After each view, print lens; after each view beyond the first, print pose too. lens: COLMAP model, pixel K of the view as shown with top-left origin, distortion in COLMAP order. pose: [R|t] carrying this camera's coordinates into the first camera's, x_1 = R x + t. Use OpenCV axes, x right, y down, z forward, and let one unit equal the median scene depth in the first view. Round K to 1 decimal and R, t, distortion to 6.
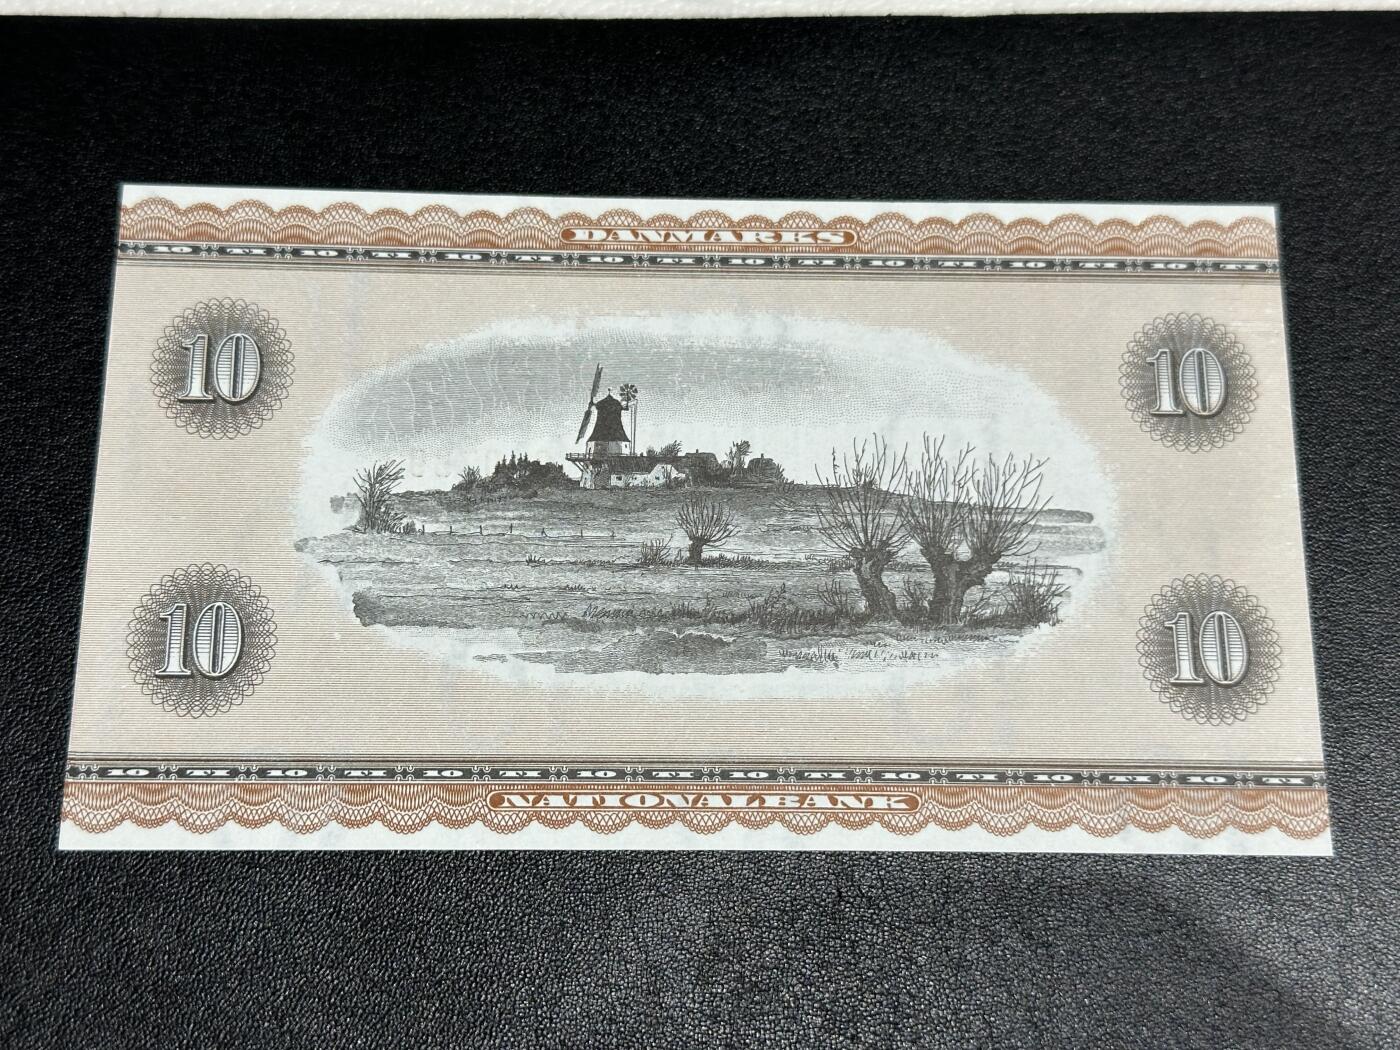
lens RADIAL K [[1966.1, 0, 700.0], [0, 1966.1, 525.0], [0, 0, 1]] dist [0.193338, -0.673434]
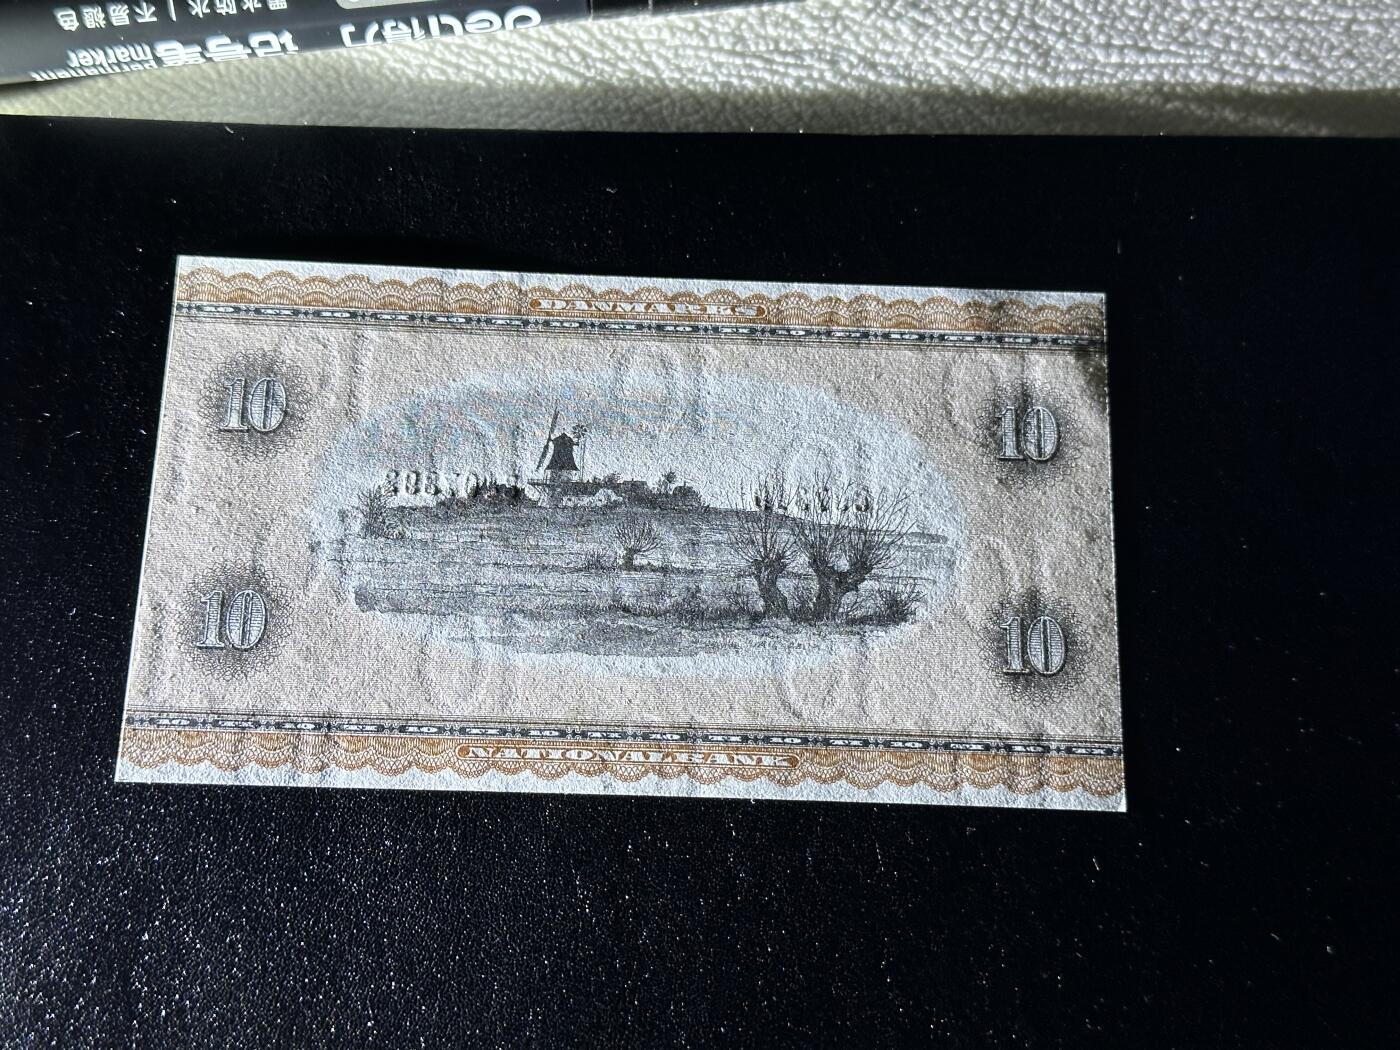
lens RADIAL K [[1995.0, 0, 700.0], [0, 1995.0, 525.0], [0, 0, 1]] dist [0.184090, -0.486009]
pose [[0.999698, 0.022617, -0.009572, 0.054734], [-0.022811, 0.999526, -0.020670, 0.016901], [0.009100, 0.020882, 0.999741, -0.270113]]
